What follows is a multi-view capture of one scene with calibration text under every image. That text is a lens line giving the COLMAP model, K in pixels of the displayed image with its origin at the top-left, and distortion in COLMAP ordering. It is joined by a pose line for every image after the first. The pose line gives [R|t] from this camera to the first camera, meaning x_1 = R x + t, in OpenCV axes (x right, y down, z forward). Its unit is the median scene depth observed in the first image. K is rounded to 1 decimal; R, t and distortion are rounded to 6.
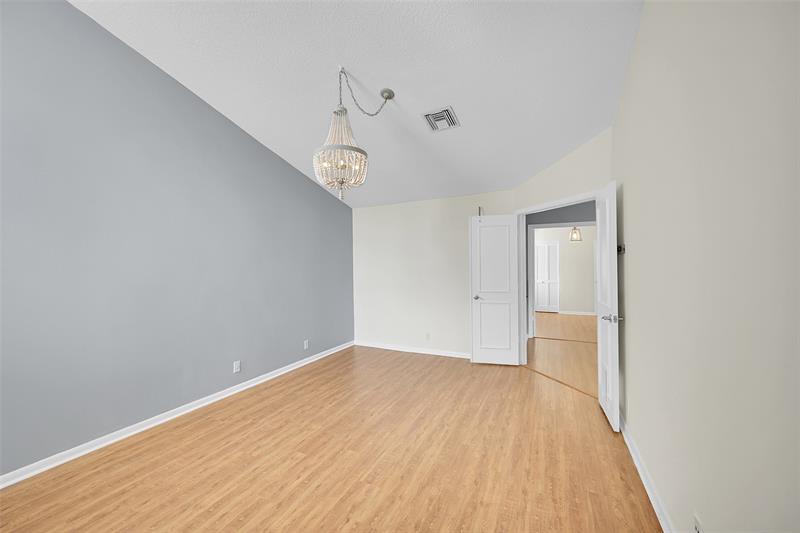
lens RADIAL K [[314.9, 0, 399.1], [0, 314.9, 267.0], [0, 0, 1]] dist [-0.003705, 0.000480]
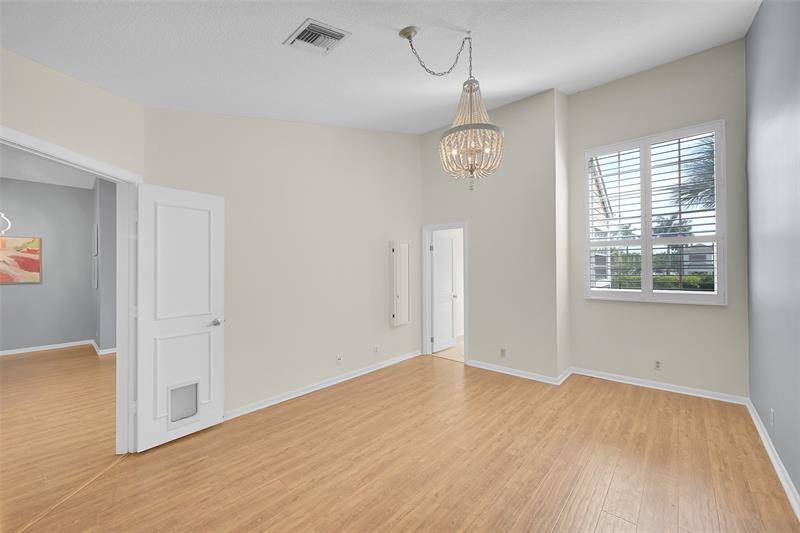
lens RADIAL K [[314.9, 0, 403.1], [0, 314.9, 265.1], [0, 0, 1]] dist [-0.003705, 0.000480]
pose [[-0.962862, 0.016597, 0.269484, -0.220162], [0.014723, 0.999851, -0.008974, -0.011660], [-0.269593, -0.004674, -0.962963, 1.774232]]
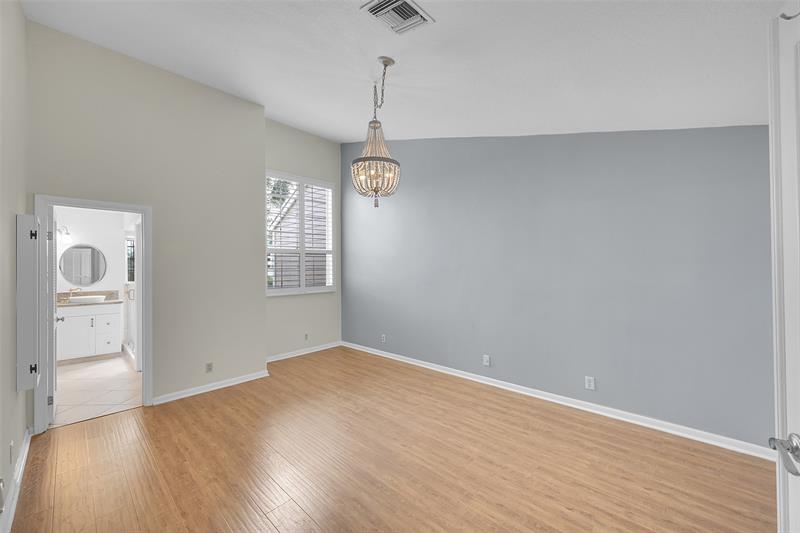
lens RADIAL K [[314.9, 0, 402.7], [0, 314.9, 265.2], [0, 0, 1]] dist [-0.003705, 0.000480]
pose [[-0.300609, 0.004946, -0.953735, 0.768452], [0.010454, 0.999944, 0.001891, -0.018980], [0.953690, -0.009402, -0.300644, 1.341356]]
